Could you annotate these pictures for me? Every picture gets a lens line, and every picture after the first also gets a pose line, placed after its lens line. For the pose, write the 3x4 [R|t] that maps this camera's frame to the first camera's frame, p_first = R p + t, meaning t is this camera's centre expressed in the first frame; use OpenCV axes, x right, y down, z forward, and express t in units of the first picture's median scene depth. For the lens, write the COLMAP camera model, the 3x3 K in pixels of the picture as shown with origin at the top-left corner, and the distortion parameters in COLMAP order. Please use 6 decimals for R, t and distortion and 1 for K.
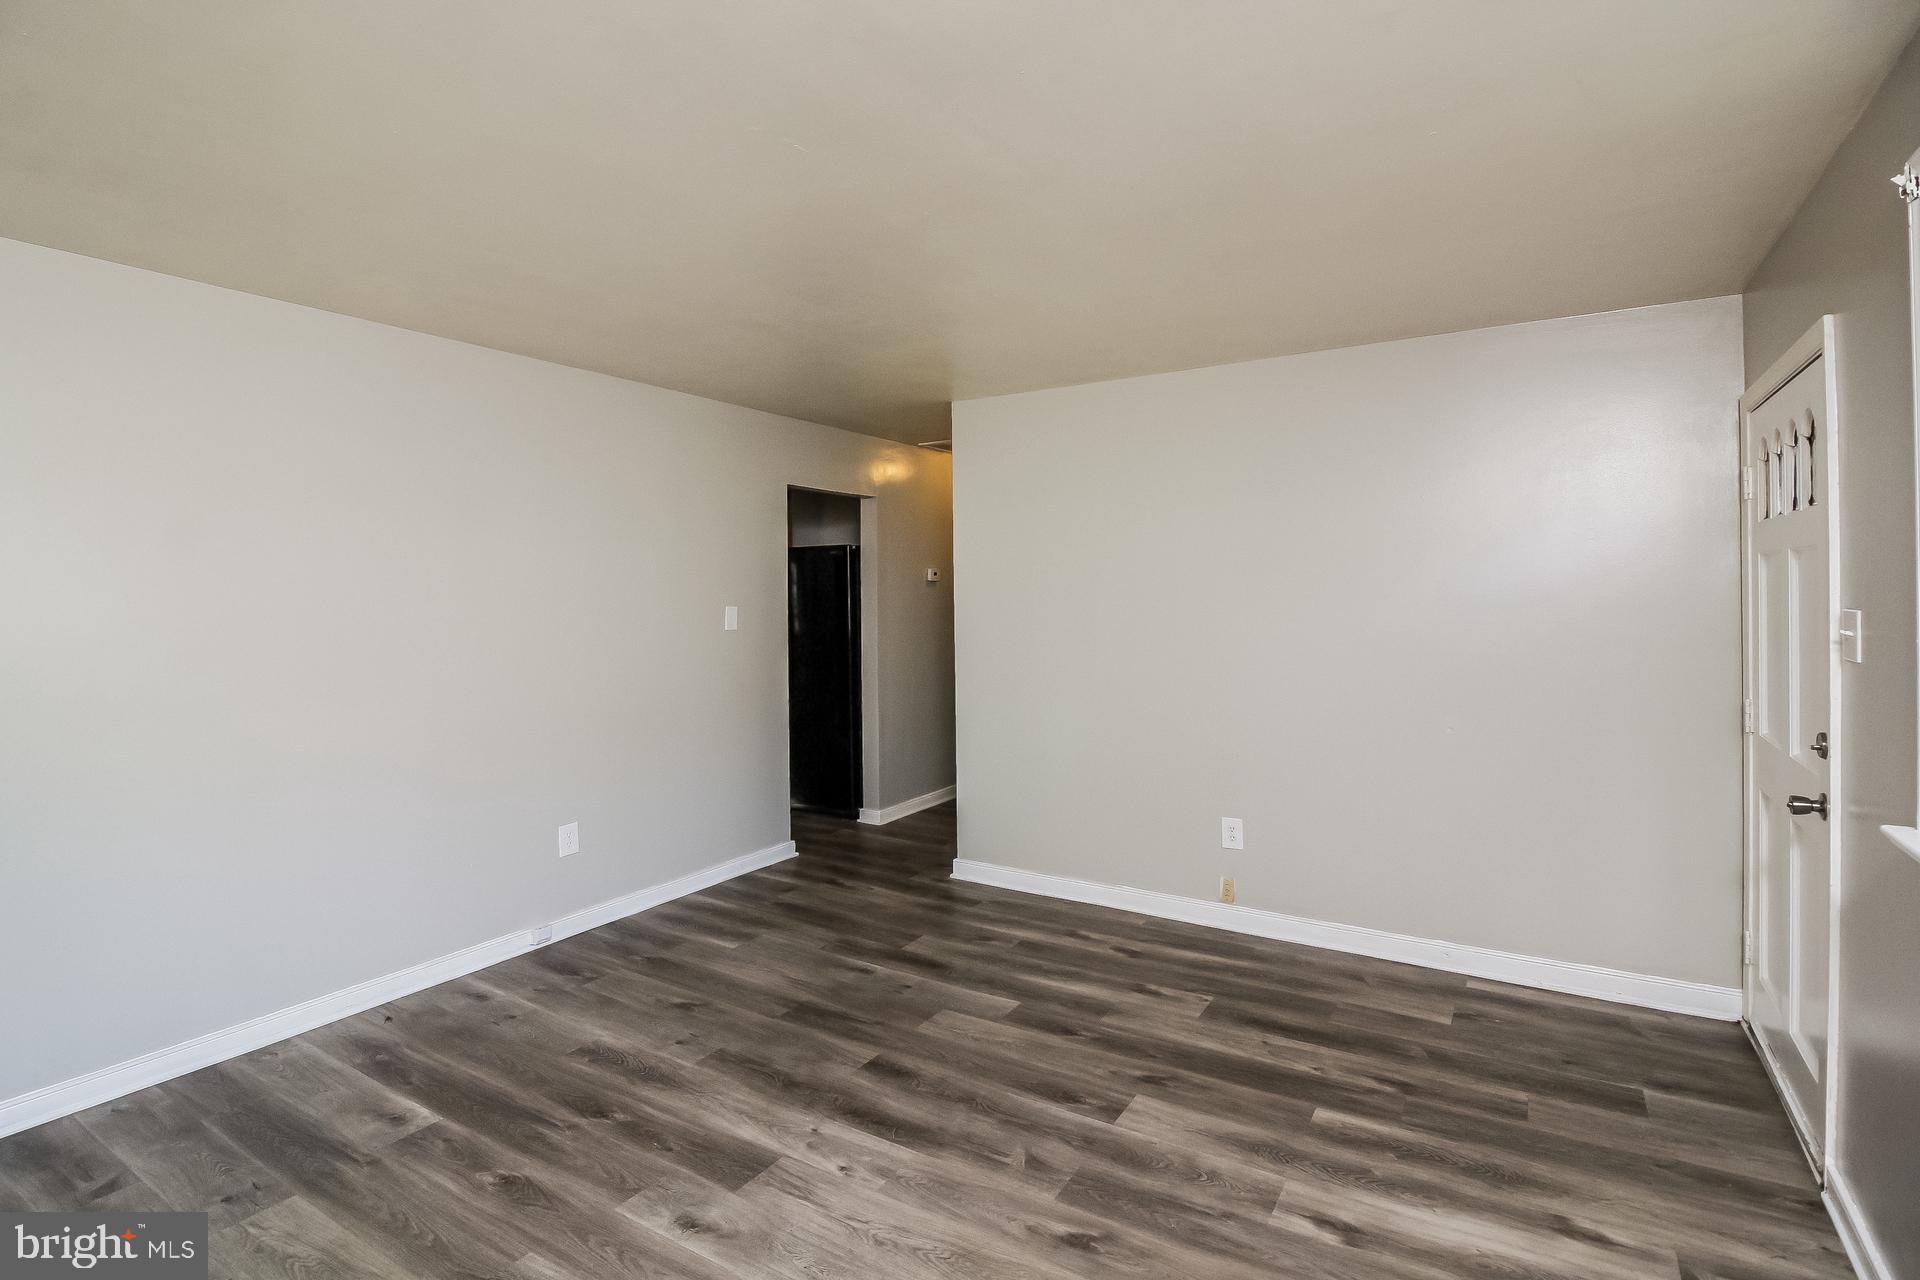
lens RADIAL K [[922.8, 0, 960.9], [0, 922.8, 588.1], [0, 0, 1]] dist [0.027061, 0.000068]
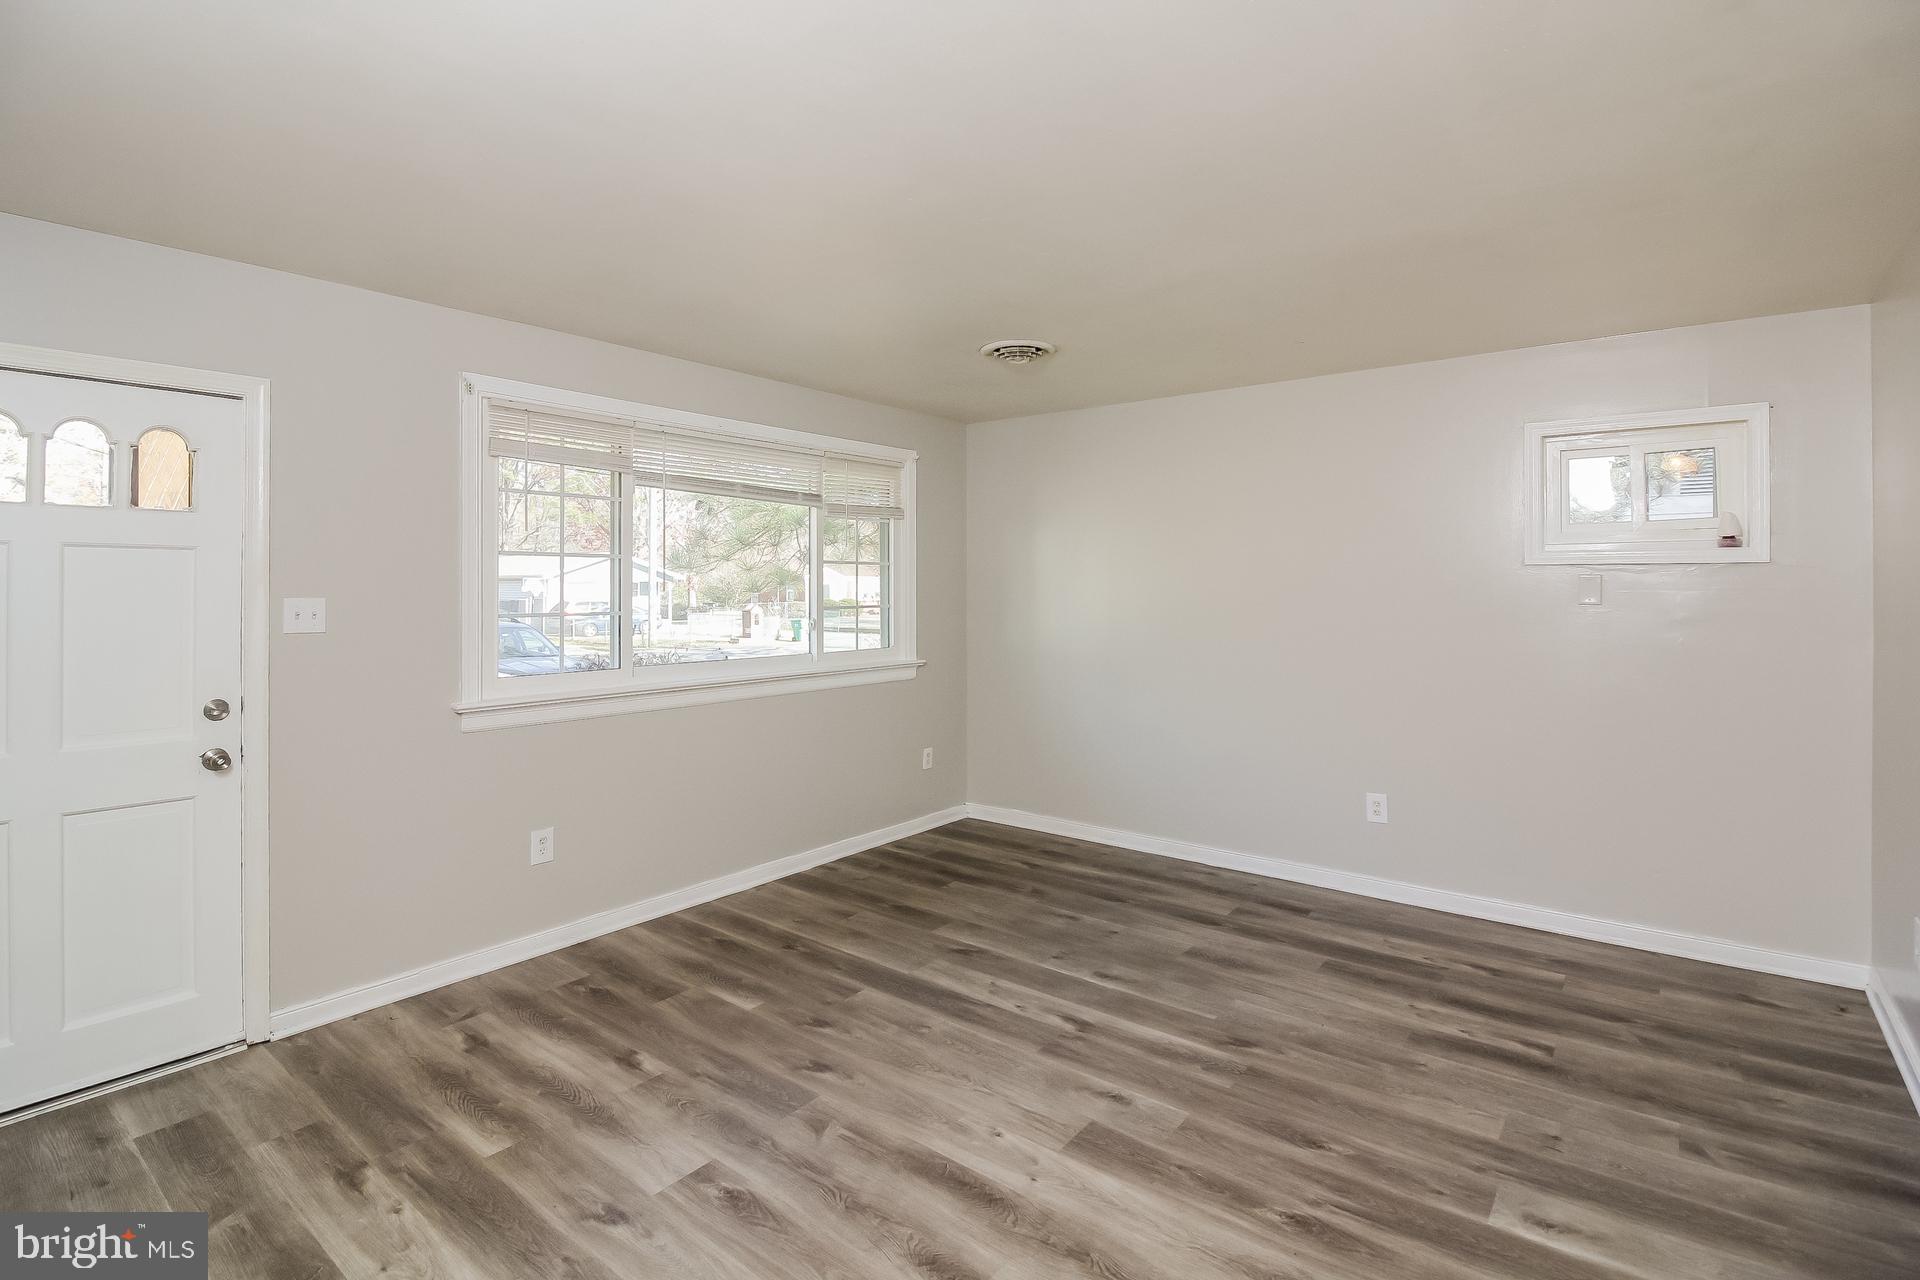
lens RADIAL K [[922.8, 0, 960.9], [0, 922.8, 588.1], [0, 0, 1]] dist [0.027061, 0.000068]
pose [[-0.993746, 0.008132, 0.111367, -0.203854], [0.008513, 0.999959, 0.002953, 0.001075], [-0.111339, 0.003883, -0.993775, 2.019995]]
